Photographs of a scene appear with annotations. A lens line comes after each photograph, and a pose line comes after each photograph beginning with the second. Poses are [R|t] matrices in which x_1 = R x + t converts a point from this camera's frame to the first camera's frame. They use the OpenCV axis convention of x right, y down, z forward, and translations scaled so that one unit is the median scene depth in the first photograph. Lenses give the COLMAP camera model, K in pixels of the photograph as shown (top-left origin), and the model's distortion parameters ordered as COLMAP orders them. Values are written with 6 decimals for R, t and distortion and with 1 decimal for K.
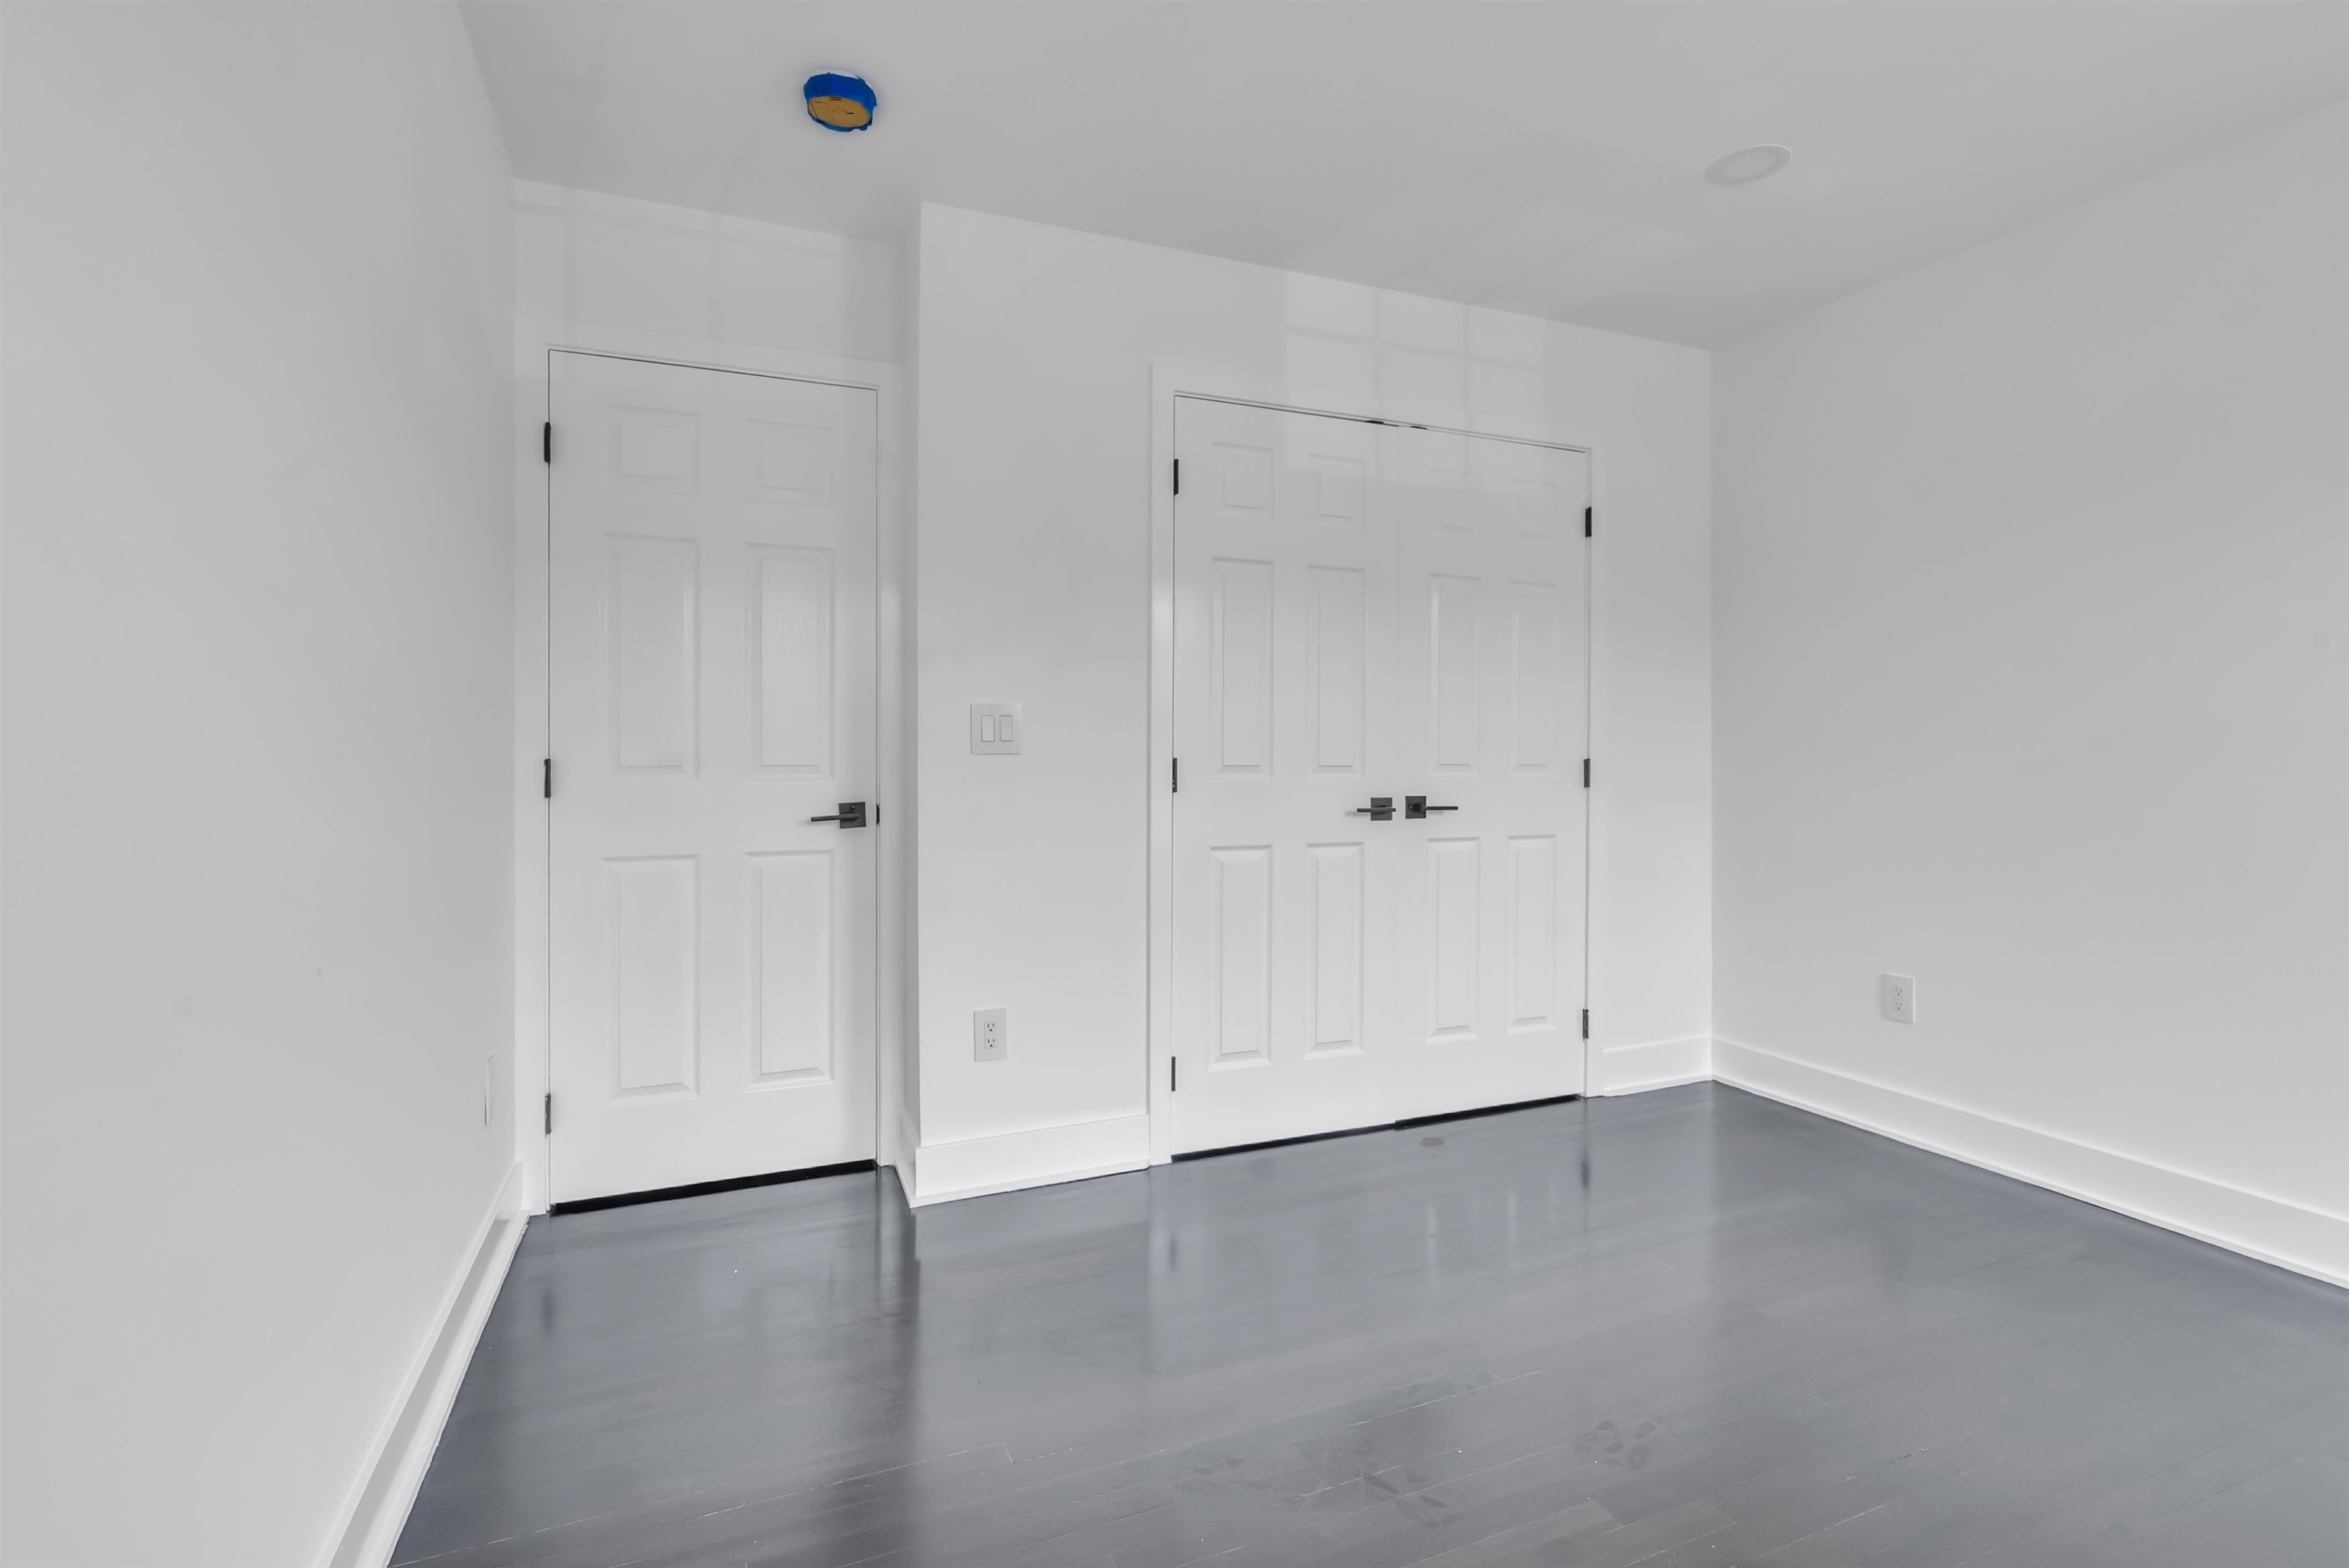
lens RADIAL K [[1113.6, 0, 1176.9], [0, 1113.6, 757.1], [0, 0, 1]] dist [-0.001047, -0.000044]
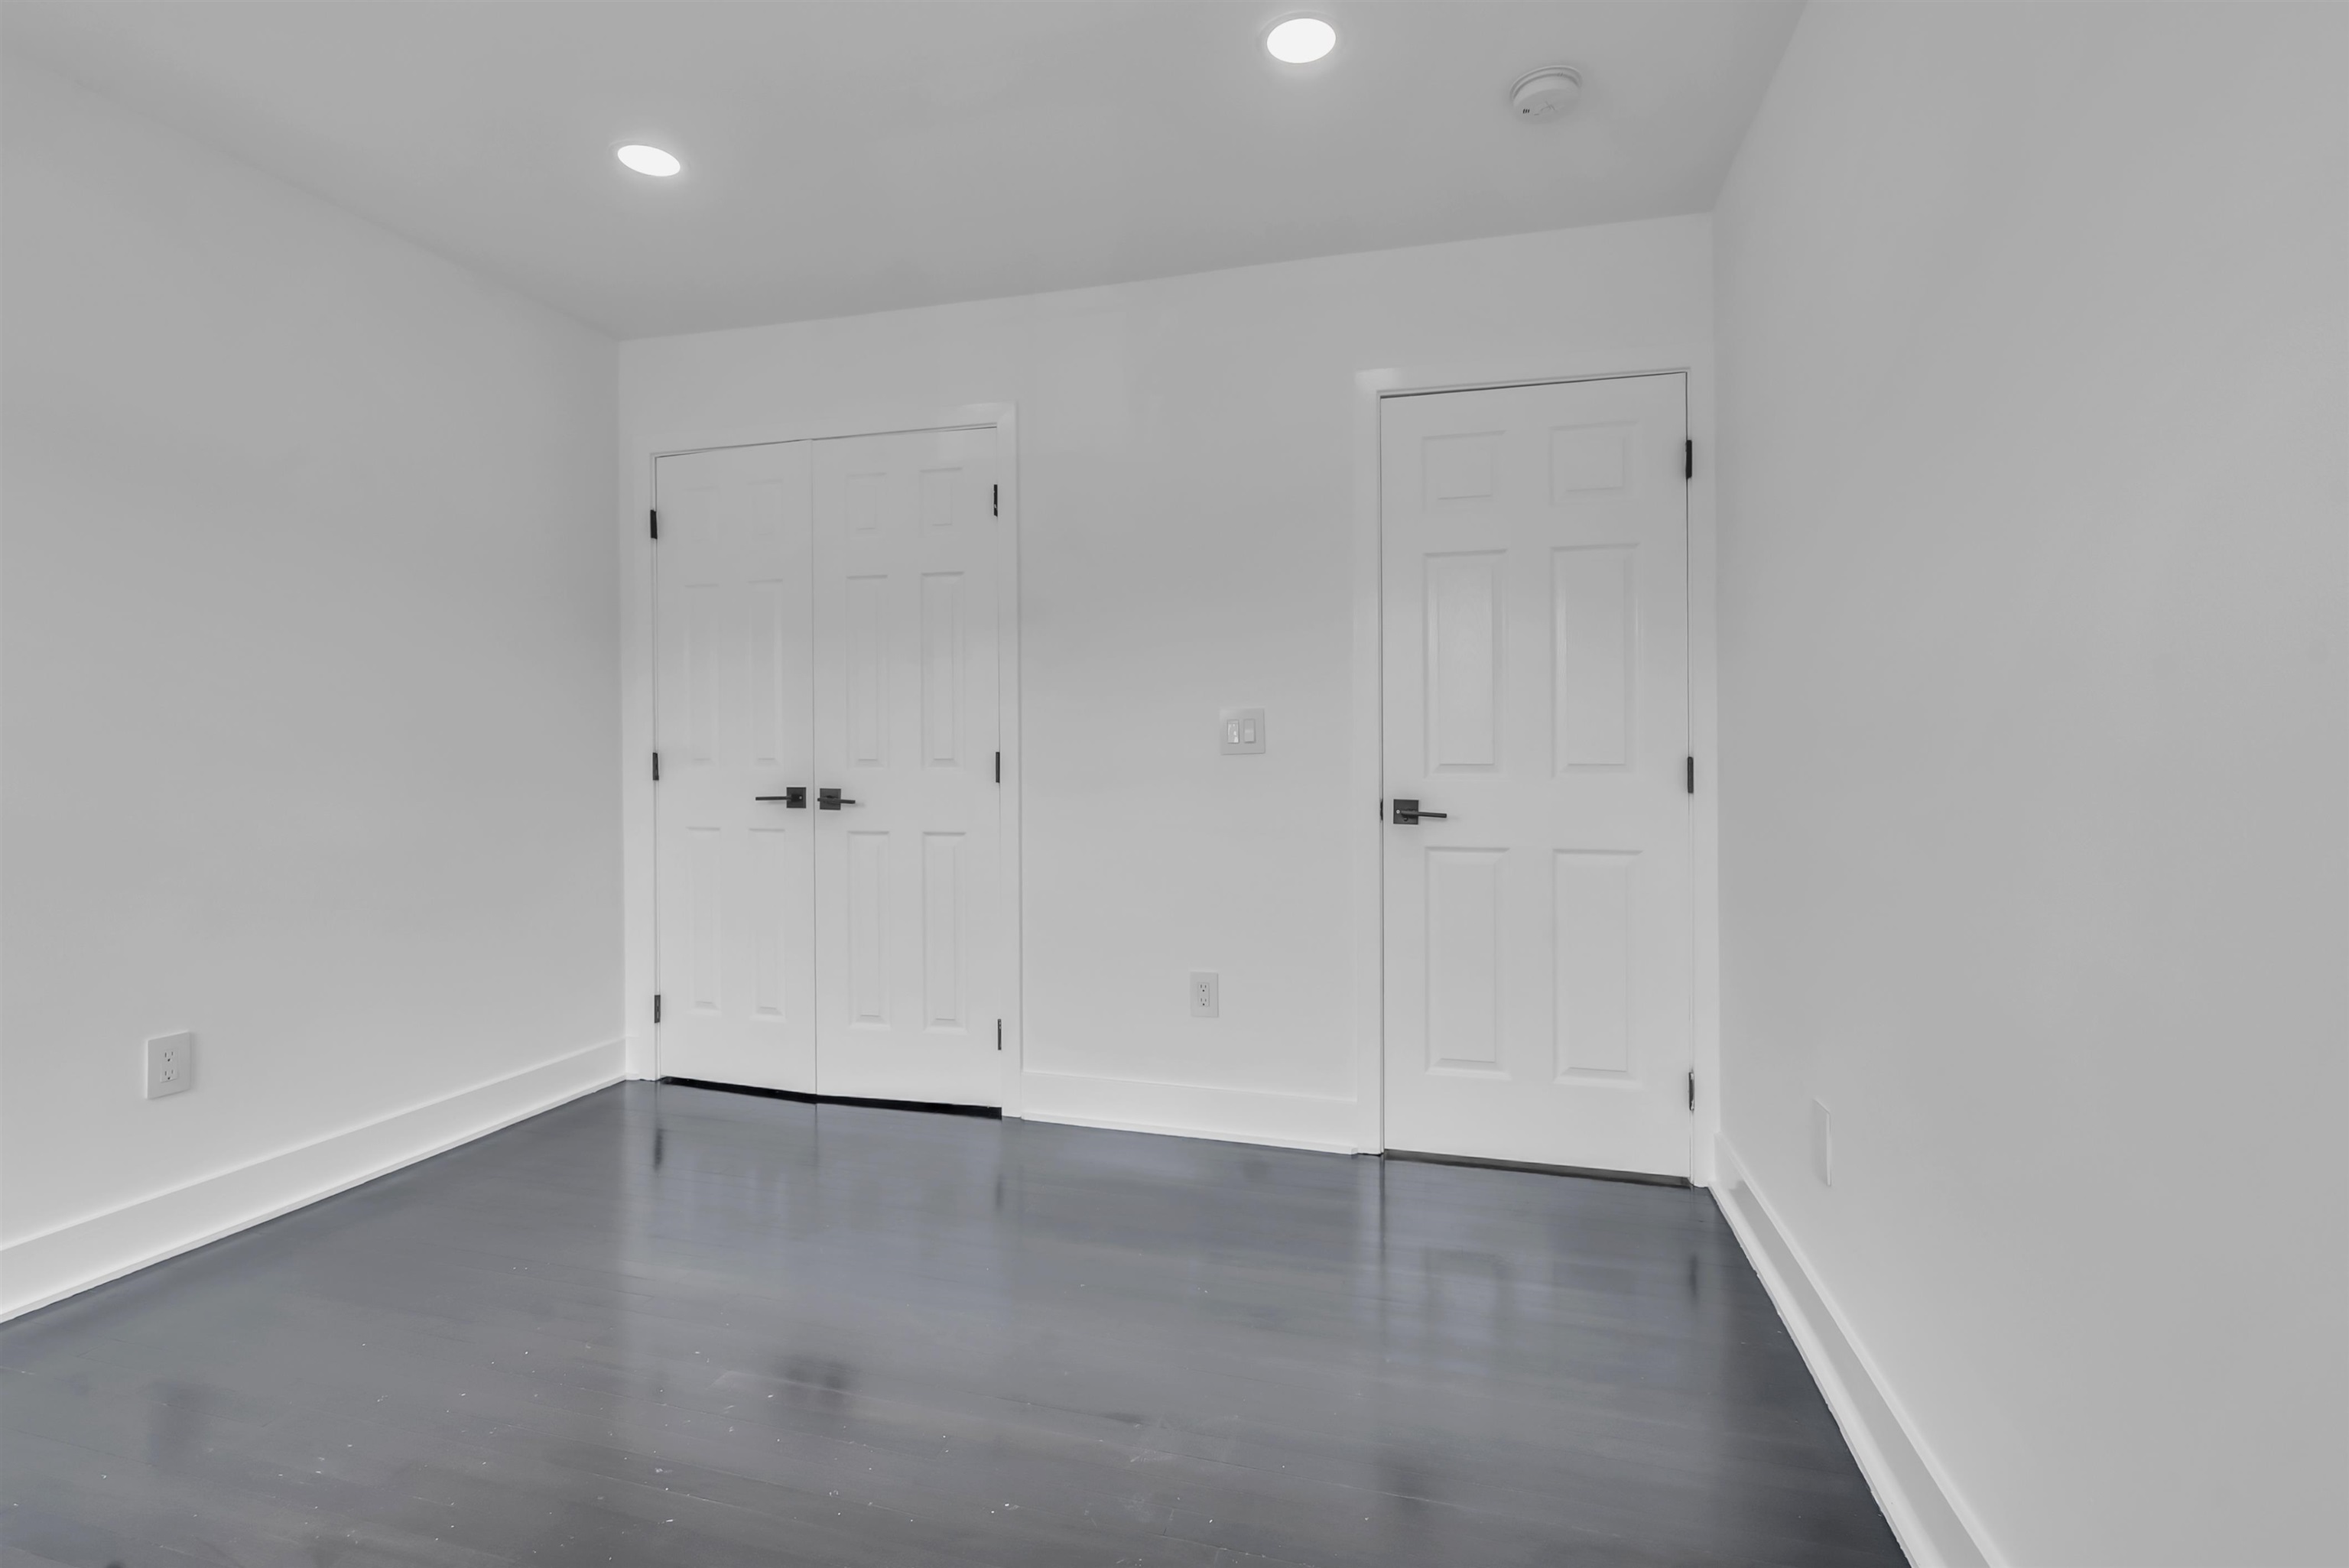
lens RADIAL K [[1020.8, 0, 1182.9], [0, 1020.8, 739.4], [0, 0, 1]] dist [-0.000291, -0.000020]
pose [[0.794706, -0.006039, -0.606965, 1.048906], [-0.006233, 0.999817, -0.018109, 0.004172], [0.606963, 0.018175, 0.794523, 0.416395]]
